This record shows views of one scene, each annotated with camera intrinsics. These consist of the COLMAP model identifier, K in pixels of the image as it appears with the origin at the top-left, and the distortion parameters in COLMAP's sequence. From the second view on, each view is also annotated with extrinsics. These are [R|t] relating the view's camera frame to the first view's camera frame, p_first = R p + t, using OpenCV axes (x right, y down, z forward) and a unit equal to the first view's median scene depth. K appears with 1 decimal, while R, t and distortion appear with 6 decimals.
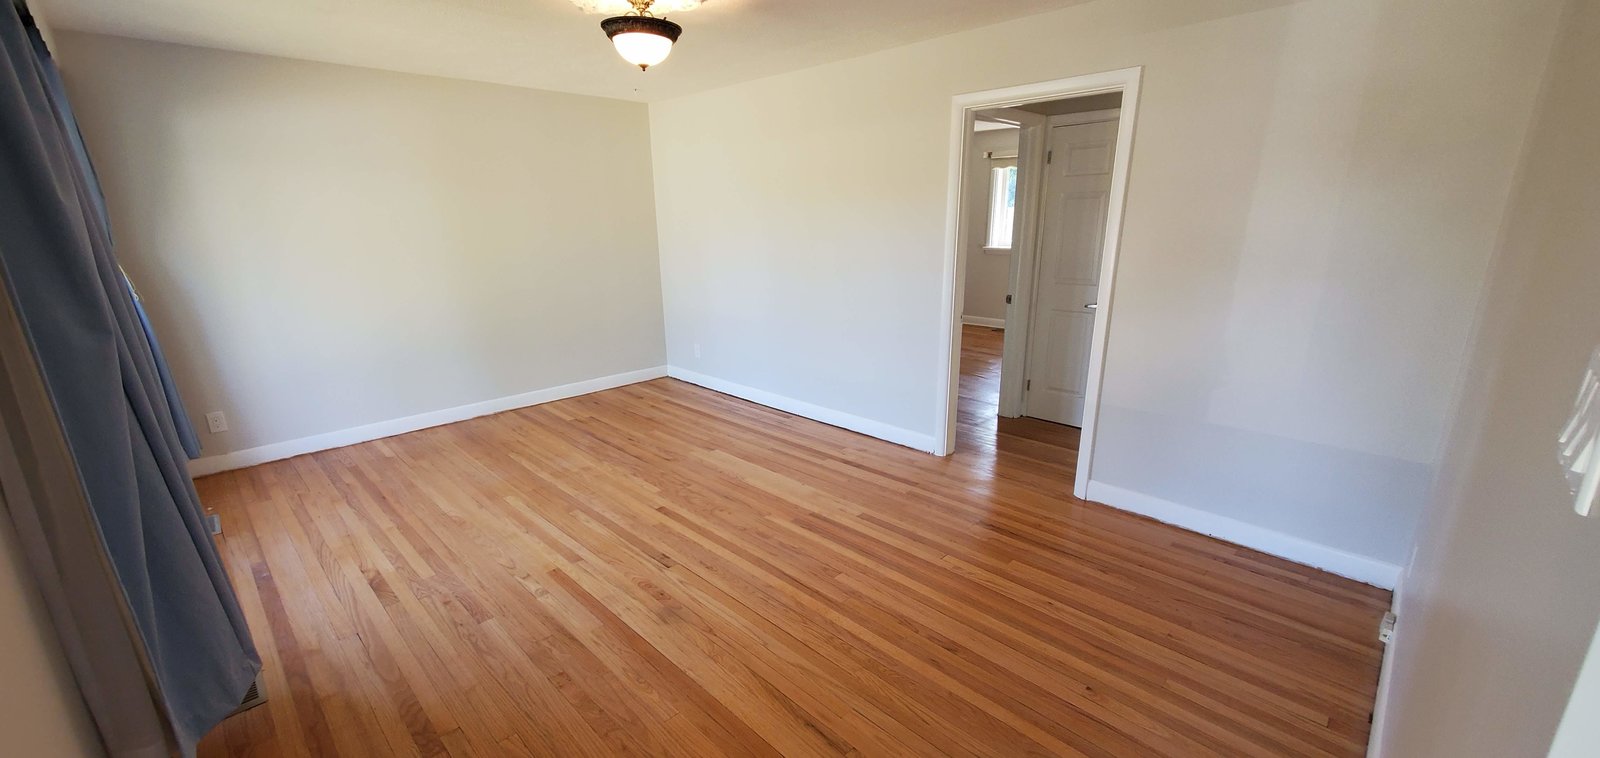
lens RADIAL K [[632.9, 0, 794.3], [0, 632.9, 394.3], [0, 0, 1]] dist [0.001500, 0.000315]
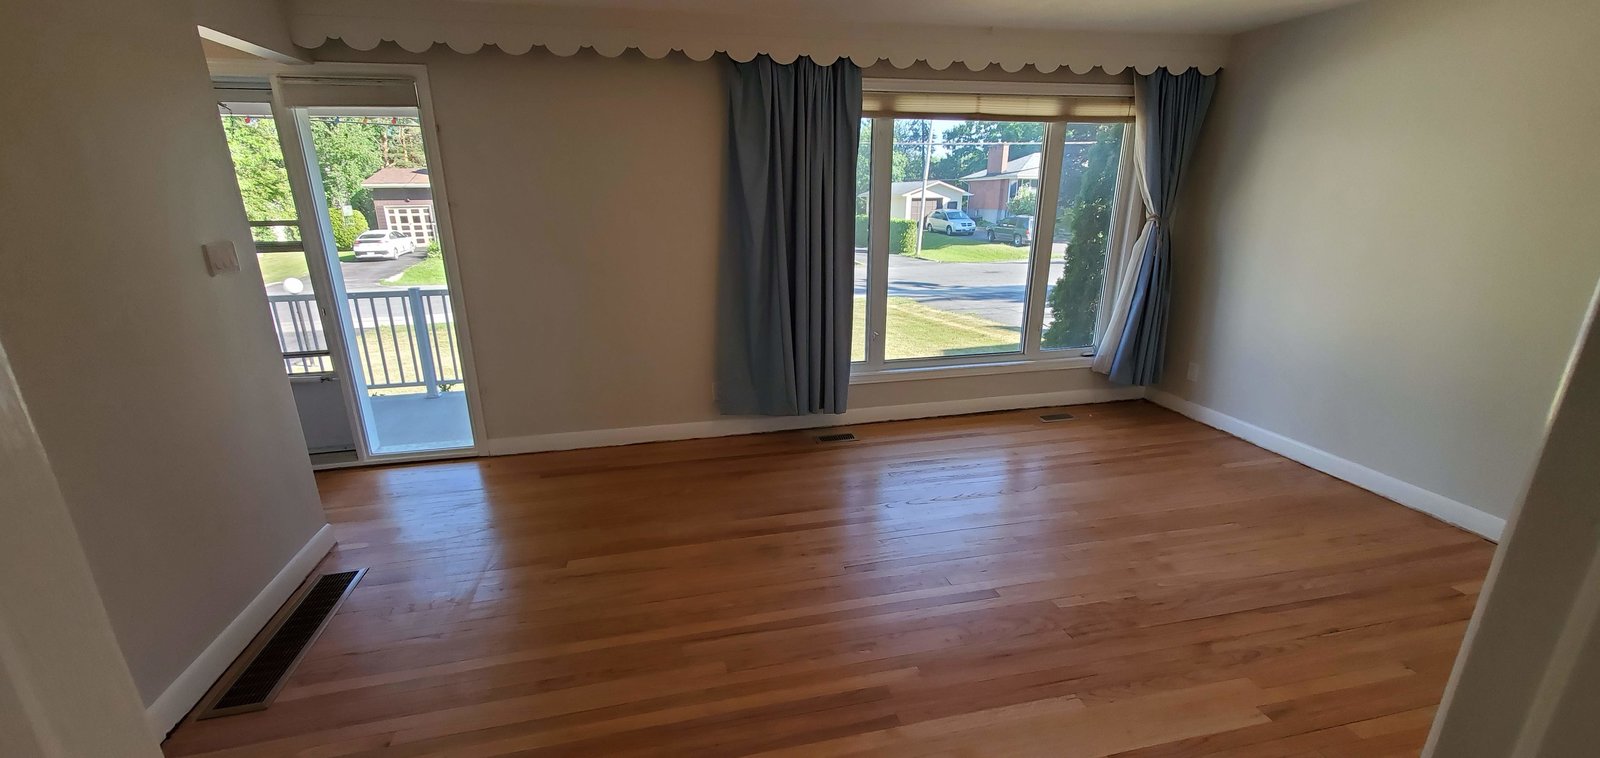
lens RADIAL K [[632.9, 0, 794.3], [0, 632.9, 394.3], [0, 0, 1]] dist [0.001500, 0.000315]
pose [[-0.519739, 0.278576, -0.807630, 0.401700], [-0.214282, 0.872616, 0.438890, -0.271560], [0.827016, 0.401169, -0.393839, 0.866493]]
